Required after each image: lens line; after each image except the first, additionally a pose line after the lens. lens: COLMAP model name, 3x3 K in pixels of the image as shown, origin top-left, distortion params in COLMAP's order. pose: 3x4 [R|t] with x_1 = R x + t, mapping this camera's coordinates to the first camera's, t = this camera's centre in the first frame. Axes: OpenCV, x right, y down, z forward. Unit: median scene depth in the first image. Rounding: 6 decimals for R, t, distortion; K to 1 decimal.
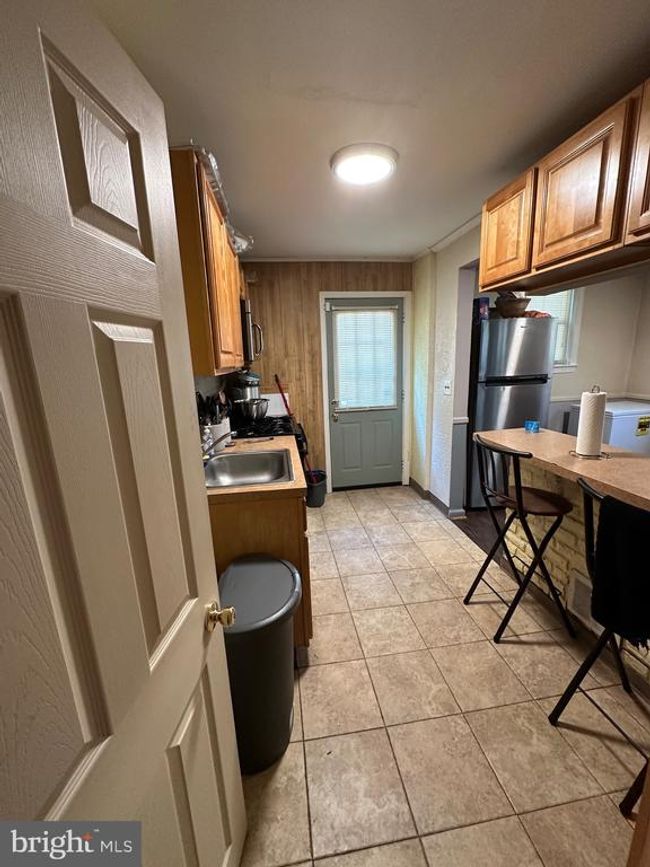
lens RADIAL K [[347.3, 0, 326.3], [0, 347.3, 434.6], [0, 0, 1]] dist [-0.002194, 0.000642]
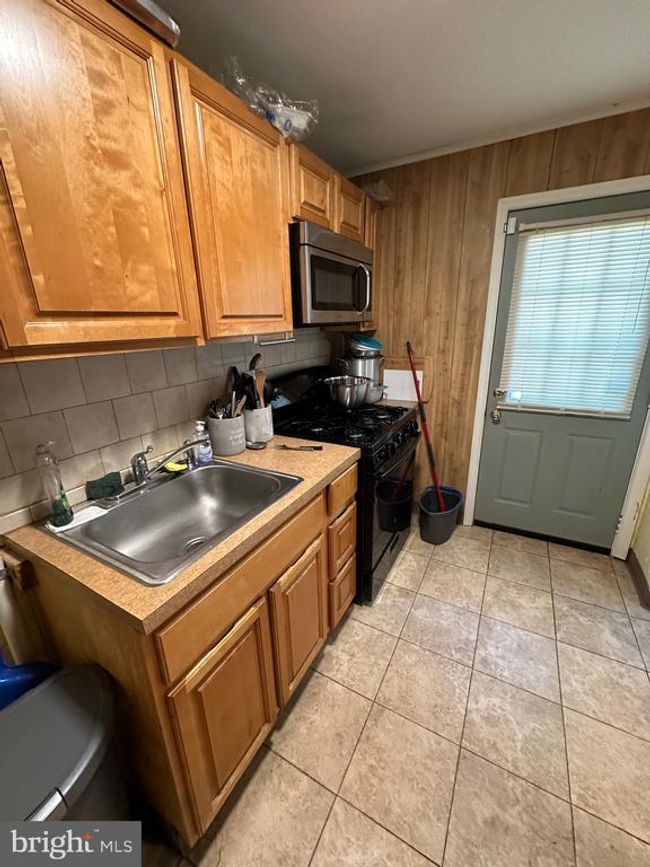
lens RADIAL K [[347.3, 0, 326.3], [0, 347.3, 434.6], [0, 0, 1]] dist [-0.002194, 0.000642]
pose [[0.799472, 0.202013, -0.565717, 0.167272], [-0.132816, 0.977894, 0.161504, -0.093494], [0.585837, -0.053982, 0.808629, 0.377947]]
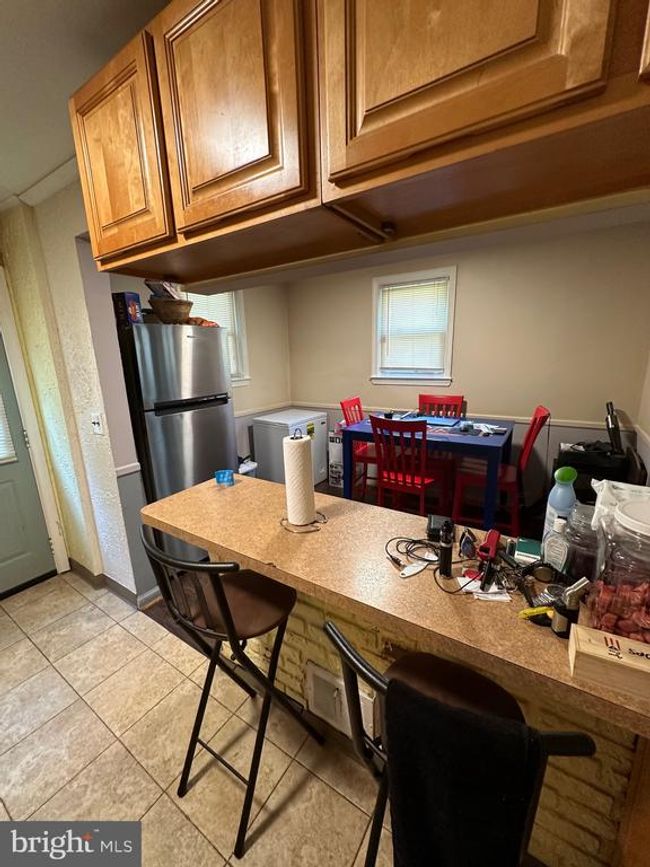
lens RADIAL K [[347.3, 0, 326.3], [0, 347.3, 434.6], [0, 0, 1]] dist [-0.002194, 0.000642]
pose [[0.661540, -0.151183, 0.734513, 0.148442], [0.163562, 0.984975, 0.055424, -0.078832], [-0.731856, 0.083473, 0.676328, 0.241060]]
